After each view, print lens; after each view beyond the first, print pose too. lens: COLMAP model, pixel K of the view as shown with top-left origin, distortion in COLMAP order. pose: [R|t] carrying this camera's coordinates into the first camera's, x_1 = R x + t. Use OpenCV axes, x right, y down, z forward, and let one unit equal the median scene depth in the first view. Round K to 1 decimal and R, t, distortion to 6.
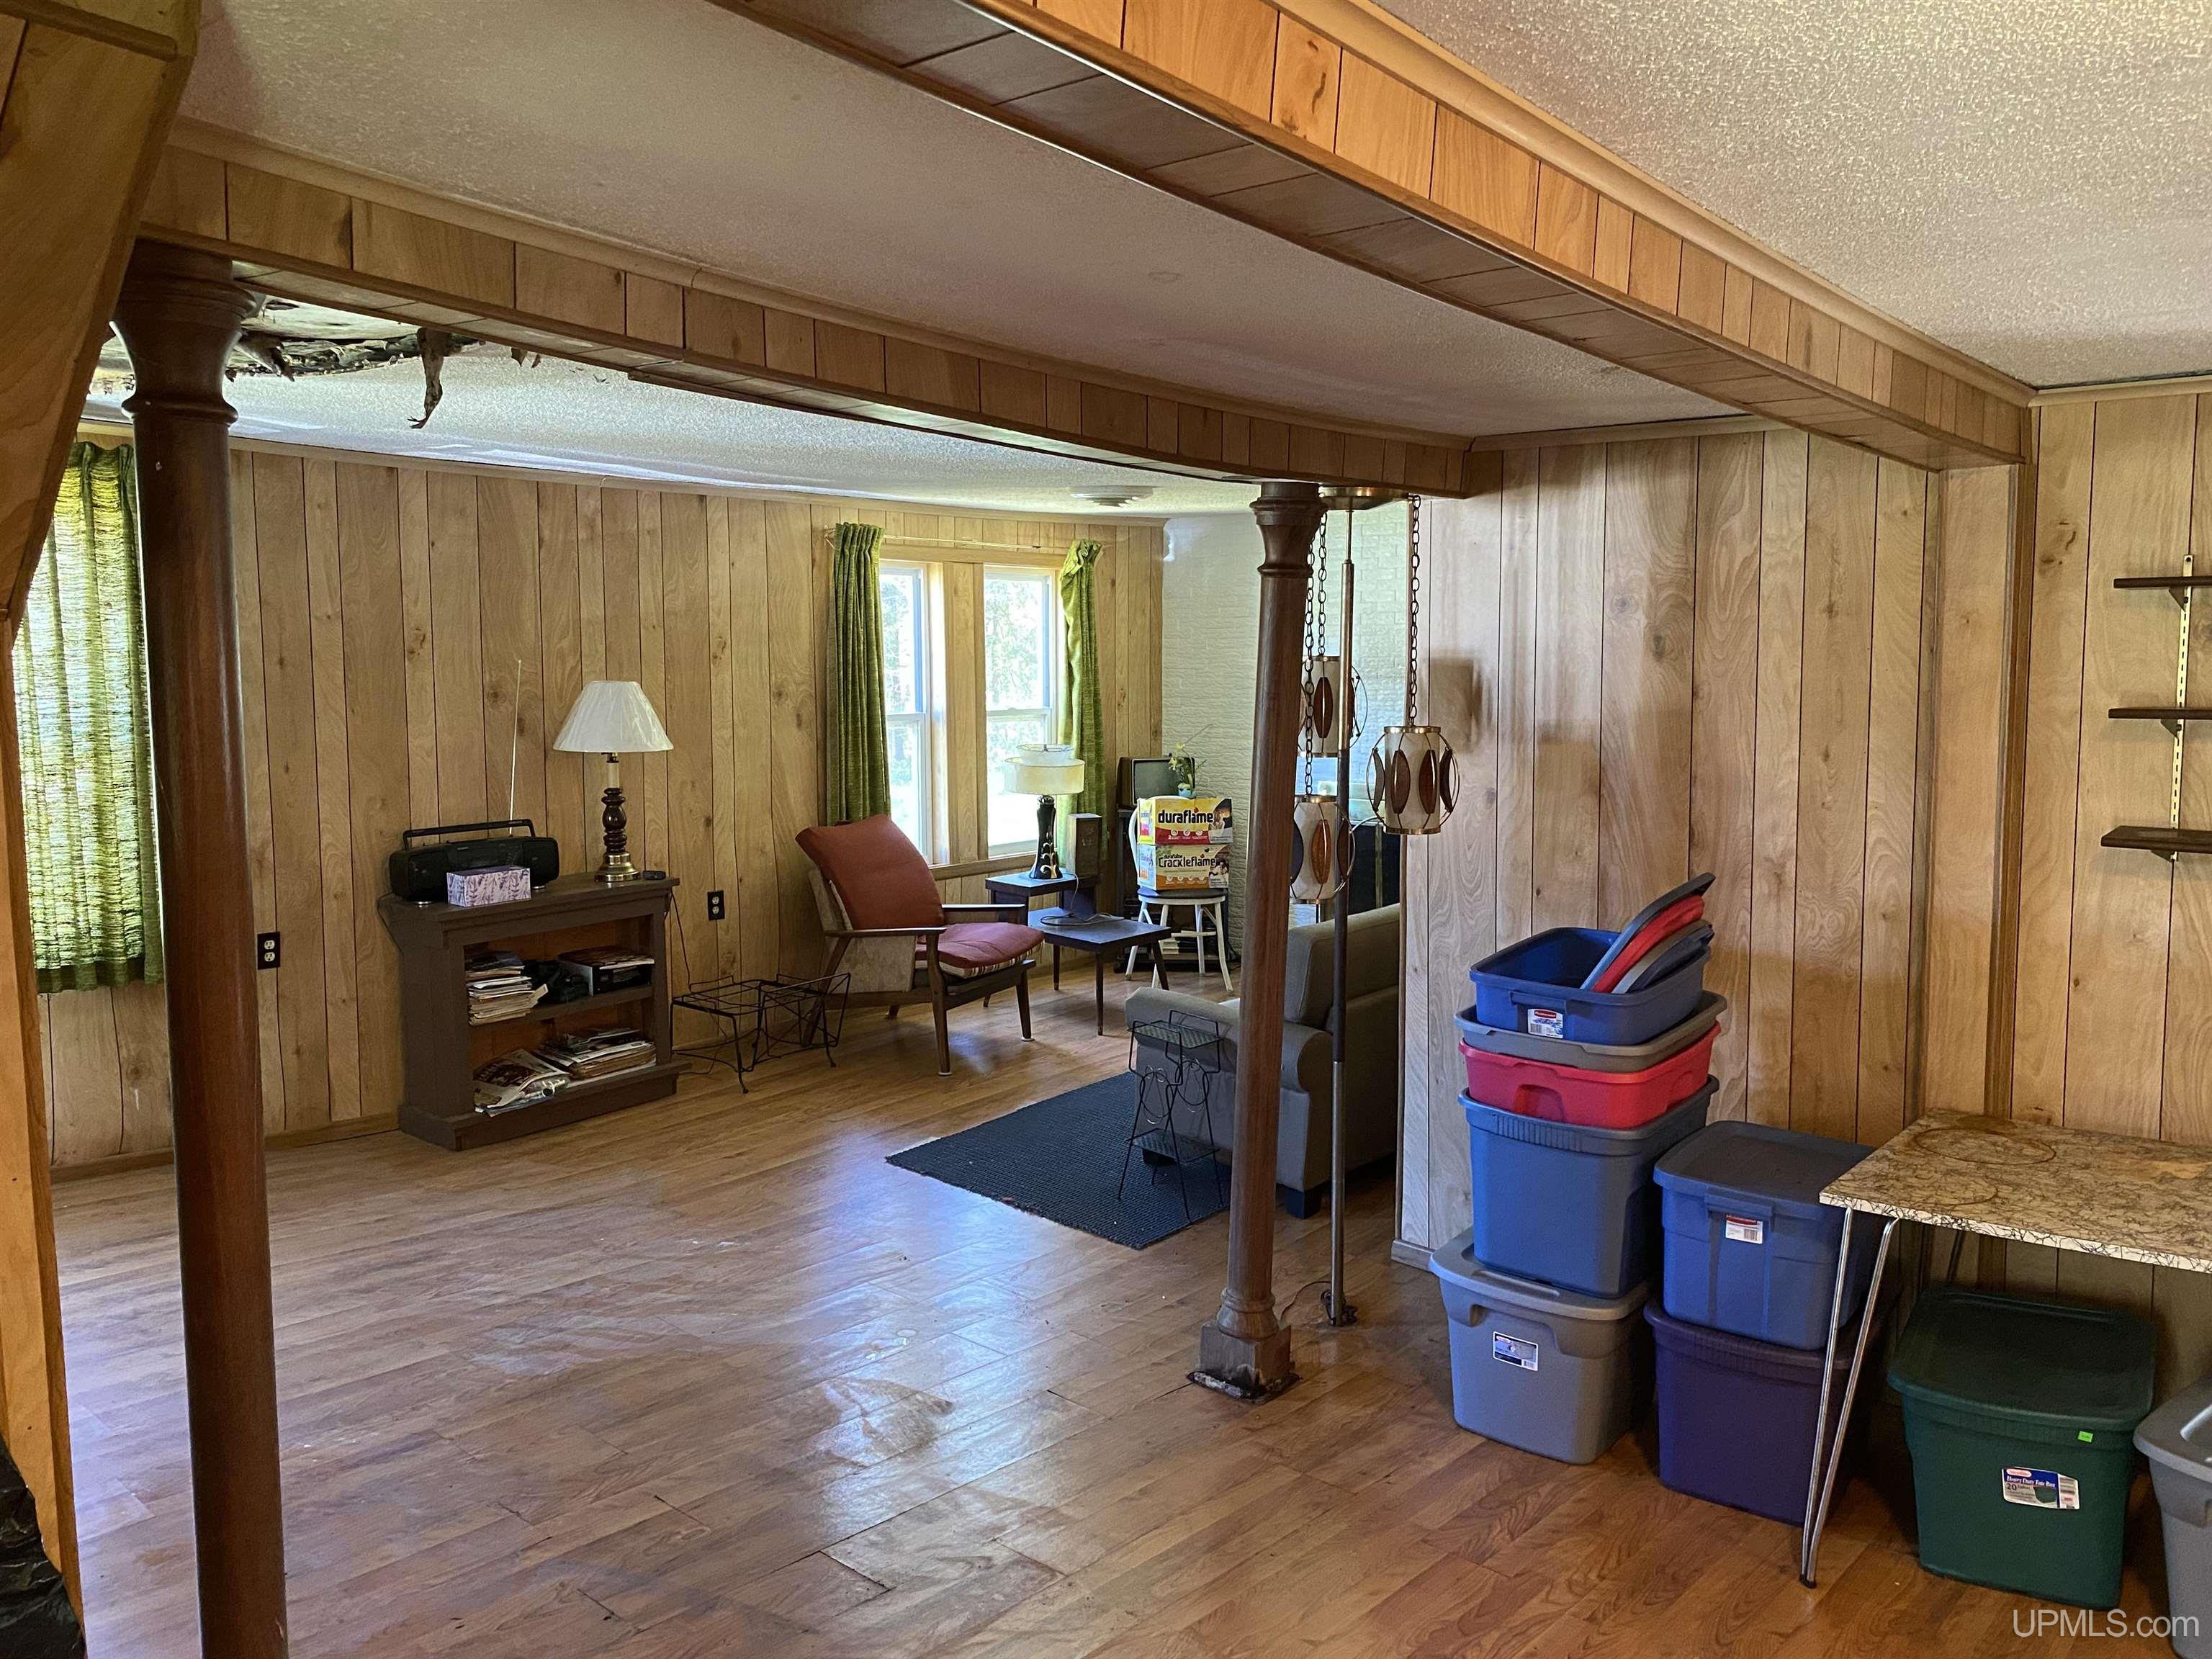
lens RADIAL K [[1699.5, 0, 1071.3], [0, 1699.5, 827.9], [0, 0, 1]] dist [-0.003061, -0.004586]
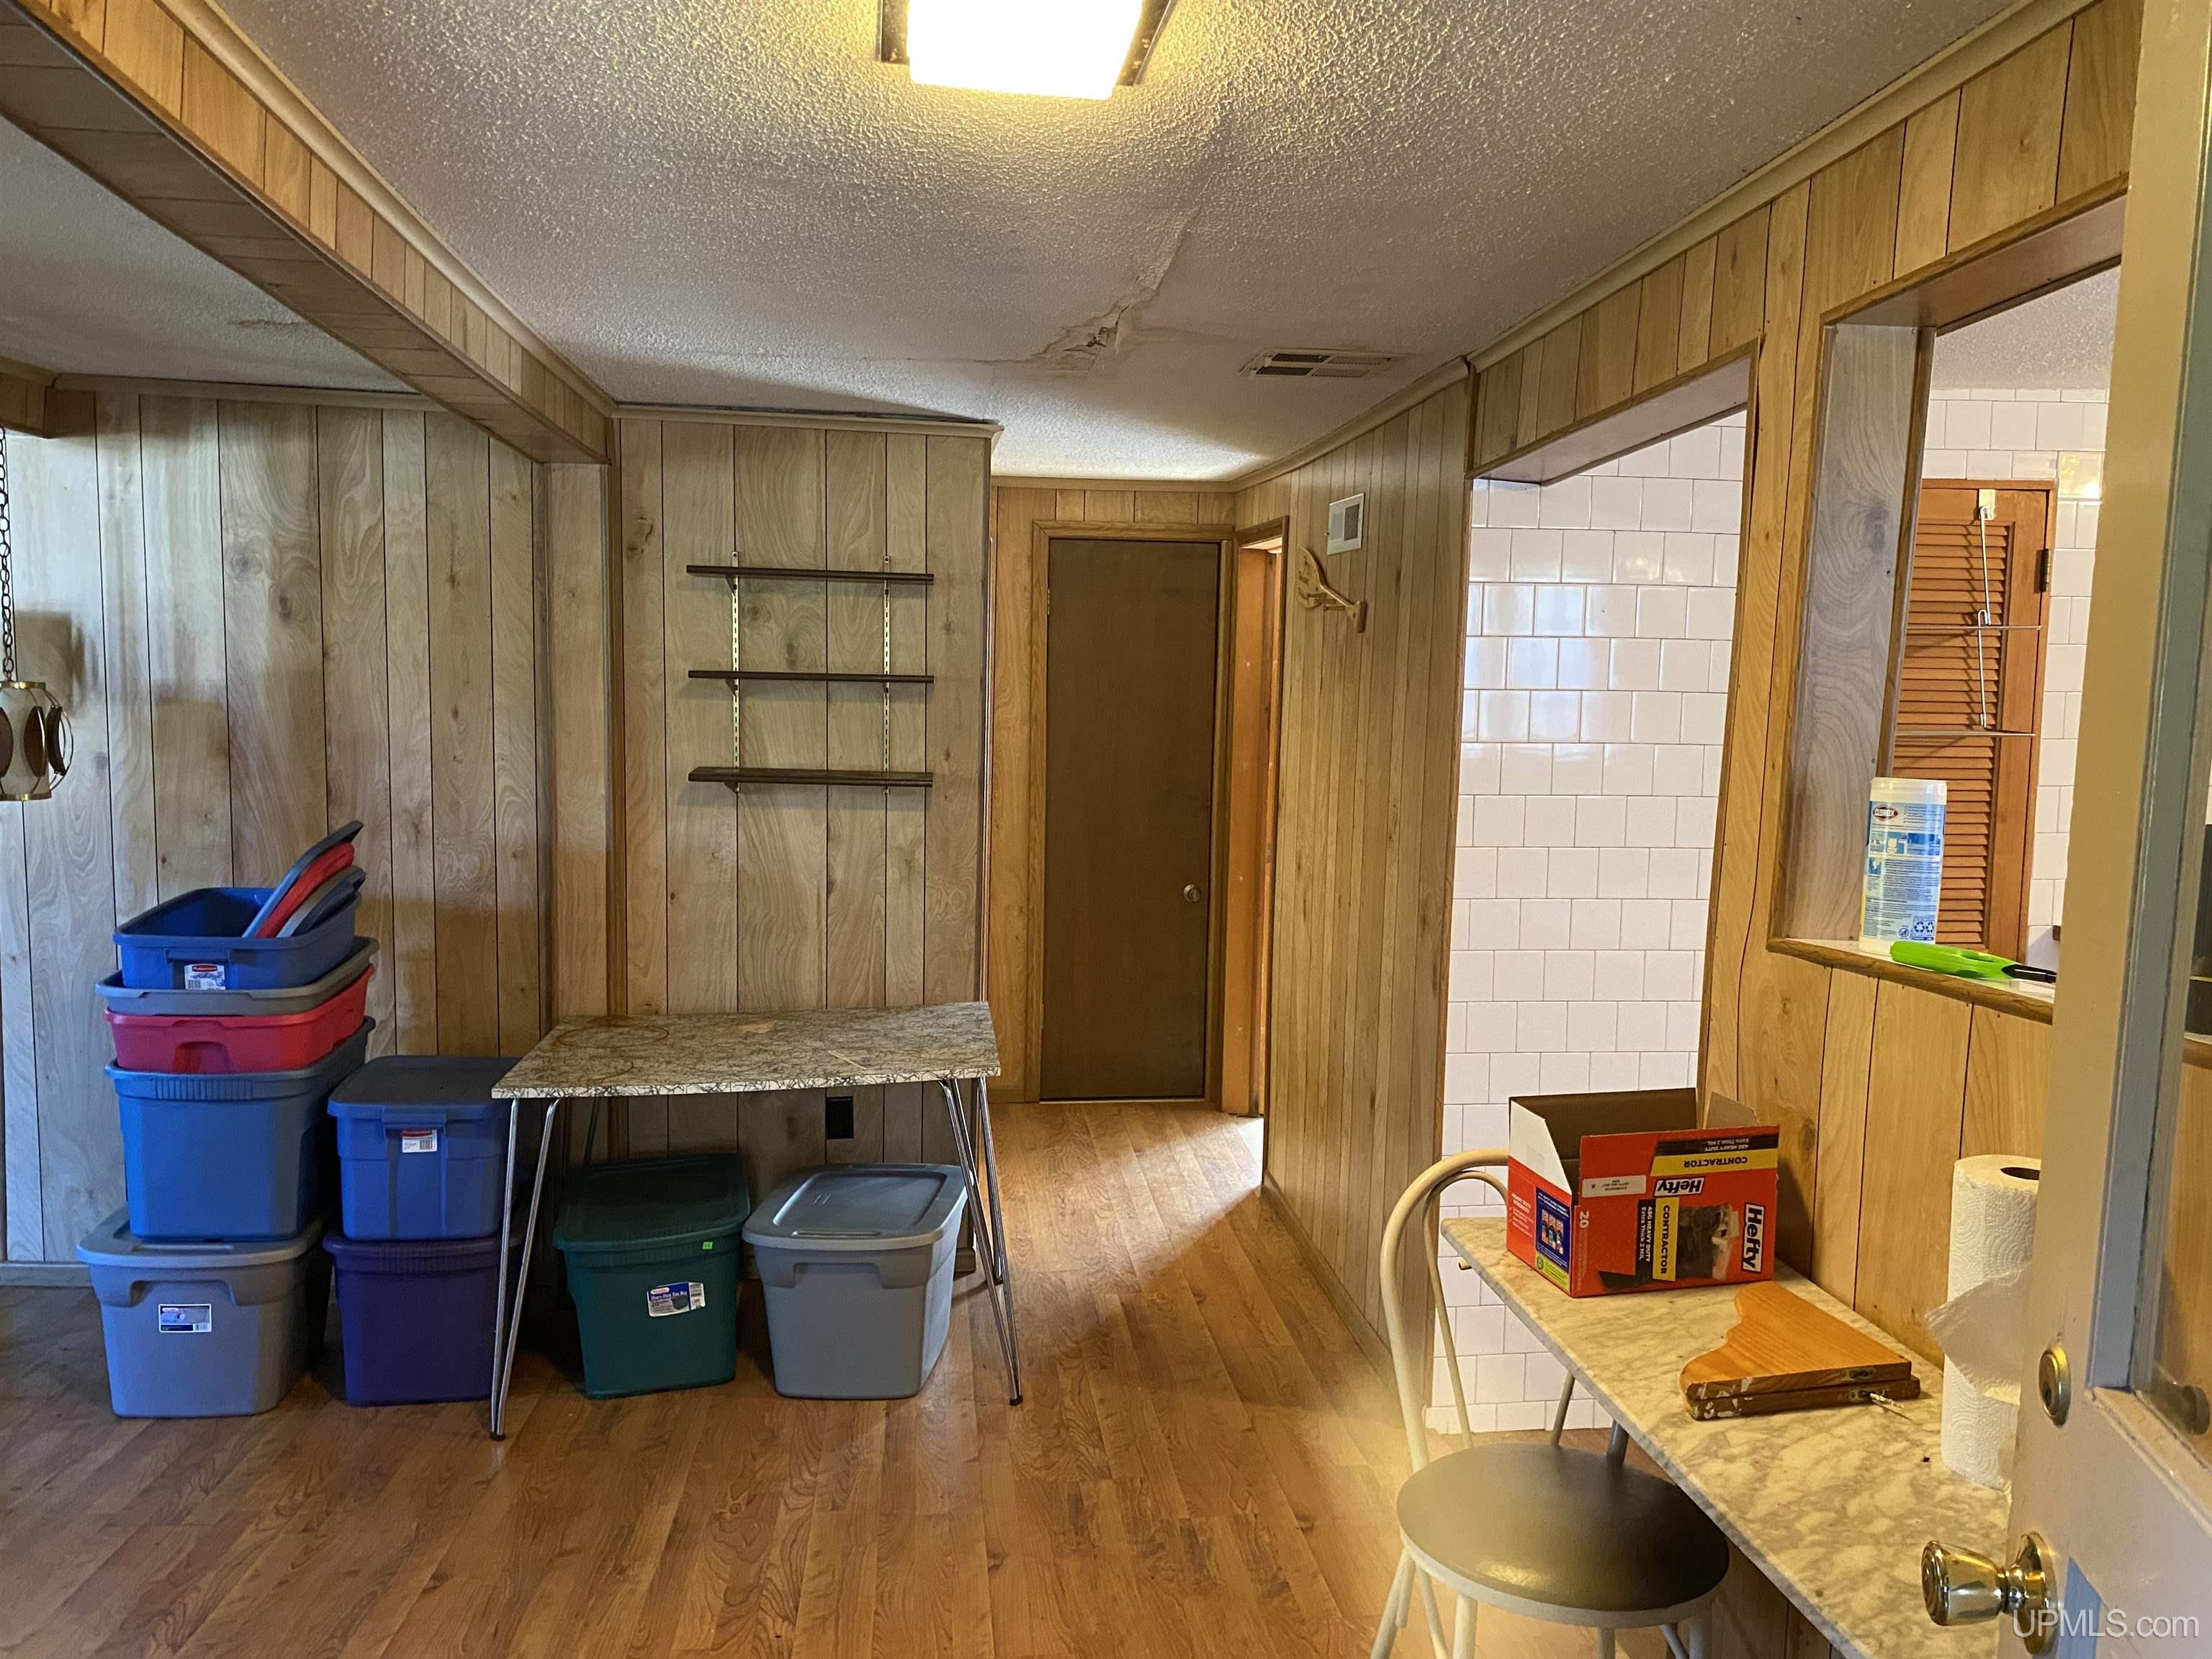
lens RADIAL K [[1671.2, 0, 1106.0], [0, 1671.2, 829.5], [0, 0, 1]] dist [0.006926, 0.002880]
pose [[0.681184, -0.045888, 0.730673, -0.074046], [0.041323, 0.998853, 0.024206, 0.027746], [-0.730945, 0.013705, 0.682298, -0.051749]]
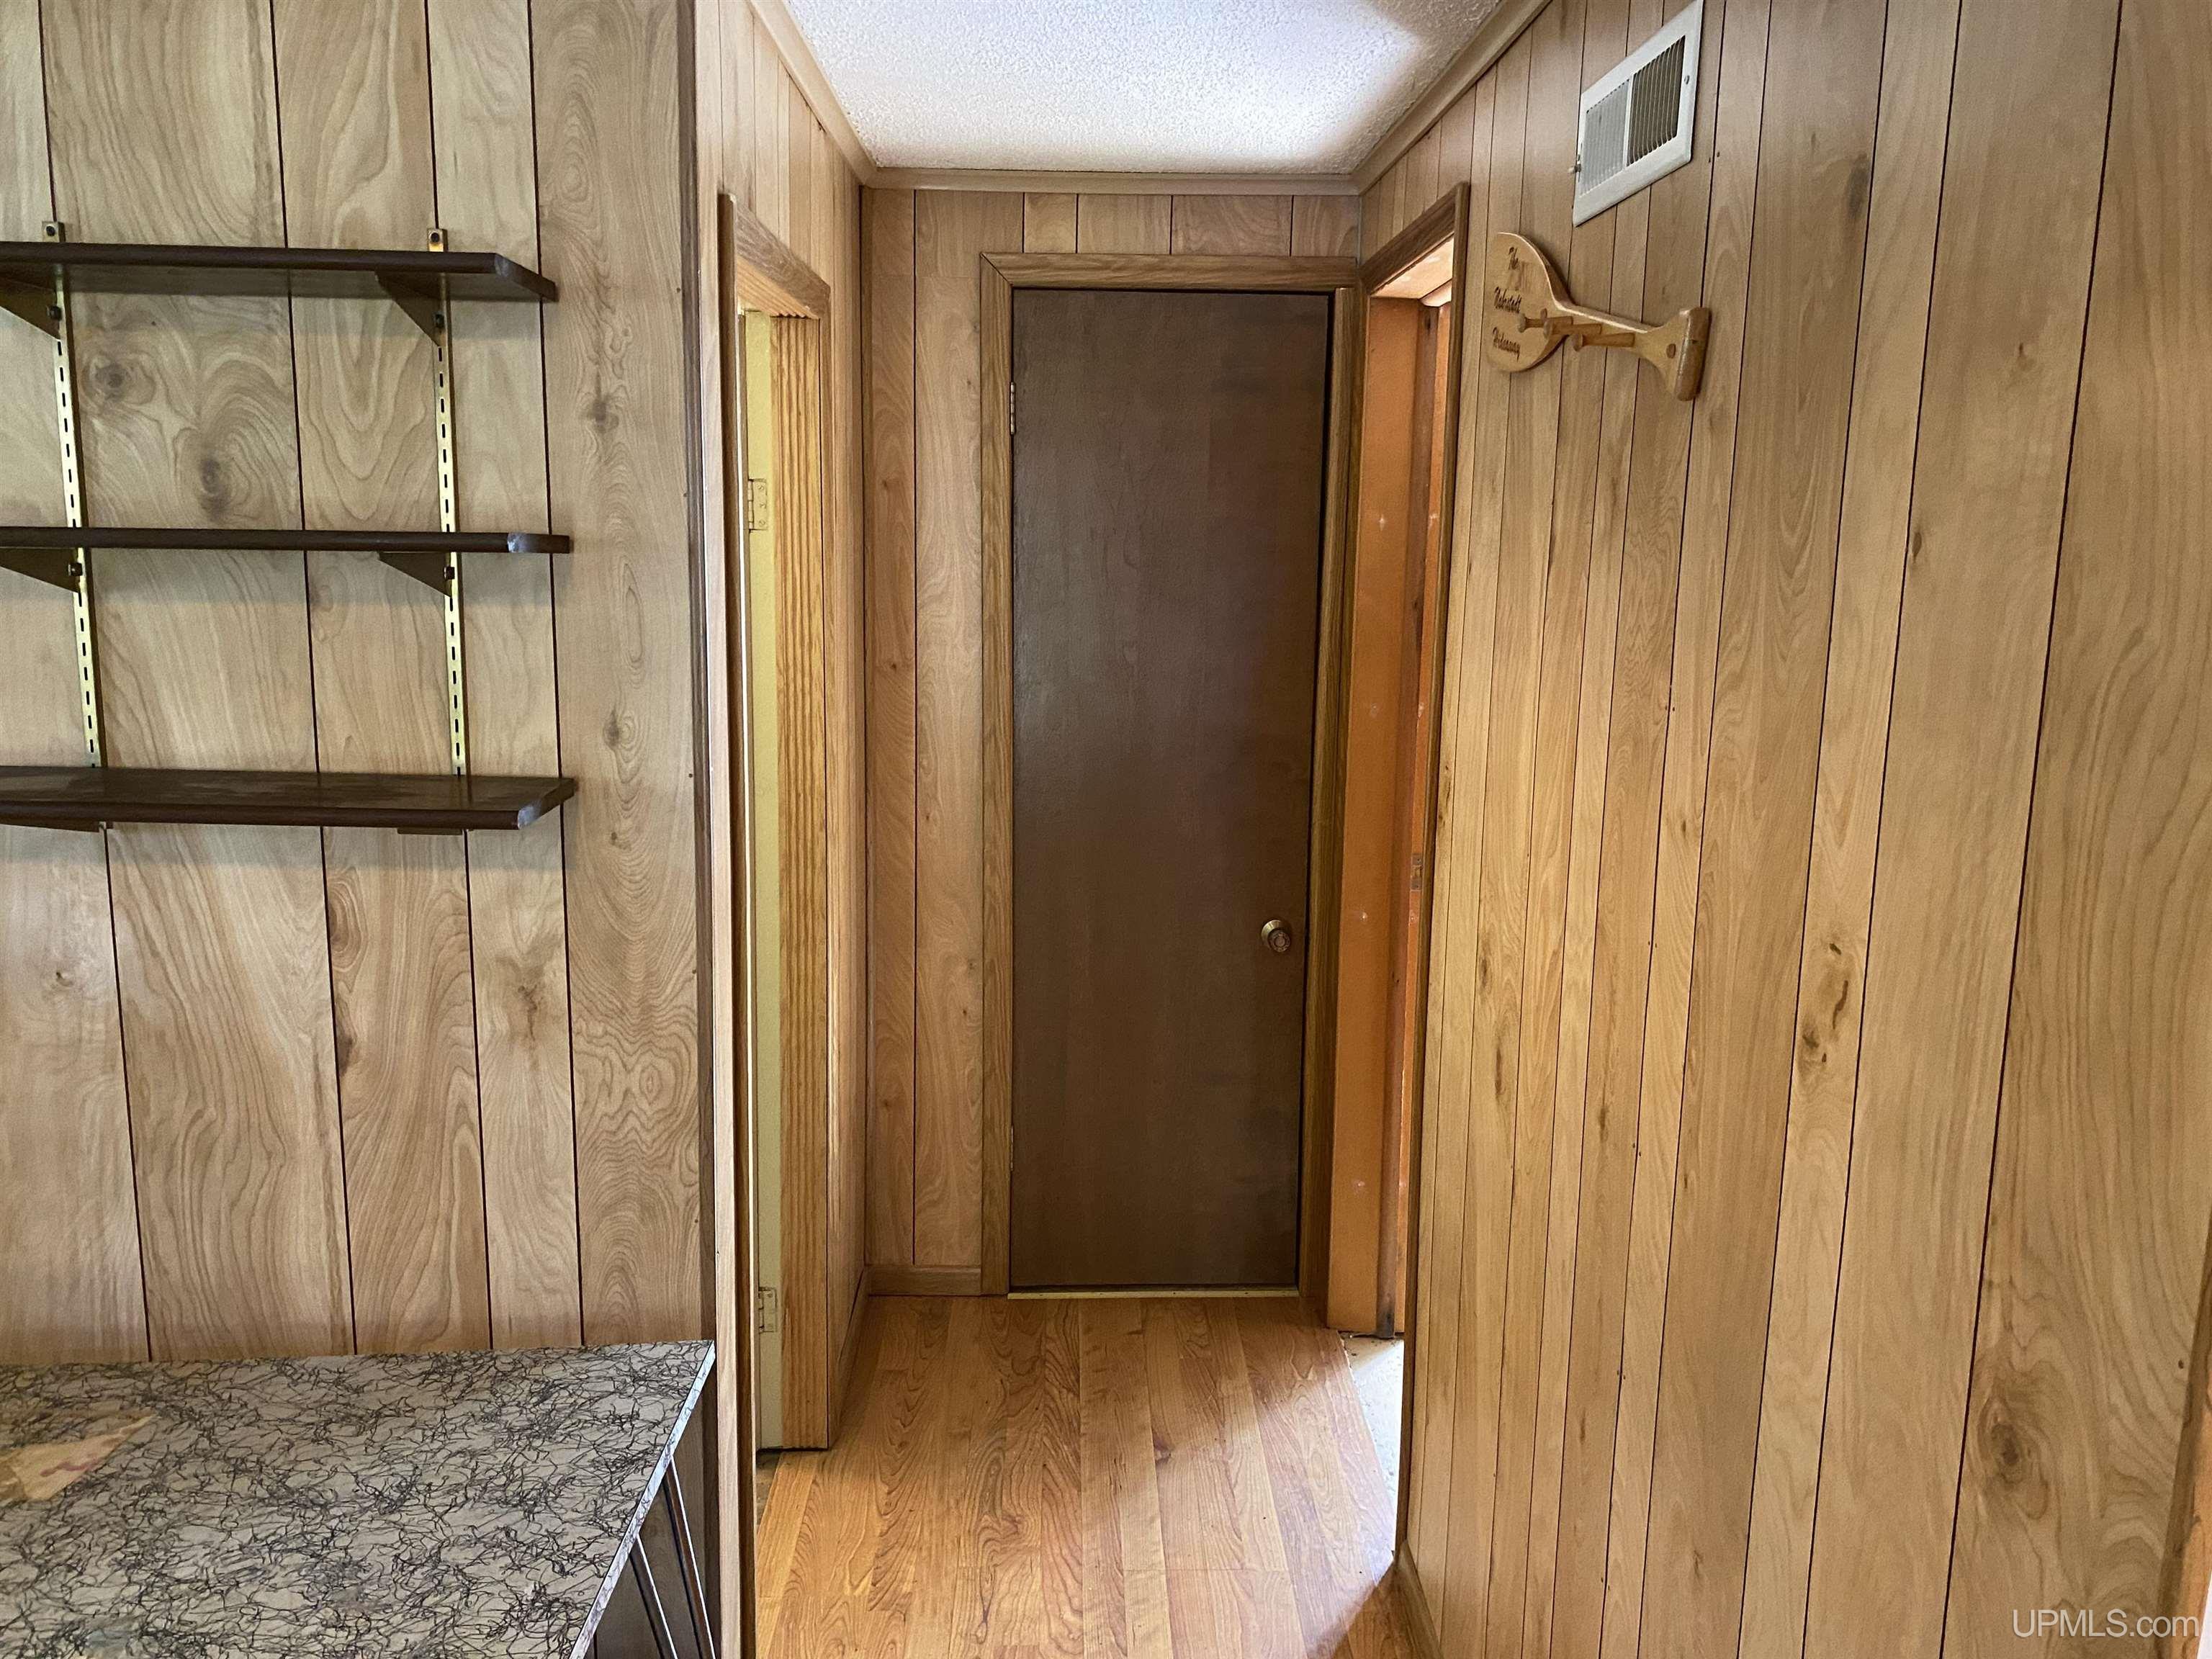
lens RADIAL K [[1709.2, 0, 1104.6], [0, 1709.2, 803.2], [0, 0, 1]] dist [0.078623, -0.213364]
pose [[0.740054, -0.078301, 0.667974, 0.529316], [0.041267, 0.996615, 0.071105, -0.012815], [-0.671280, -0.025056, 0.740780, 0.408003]]
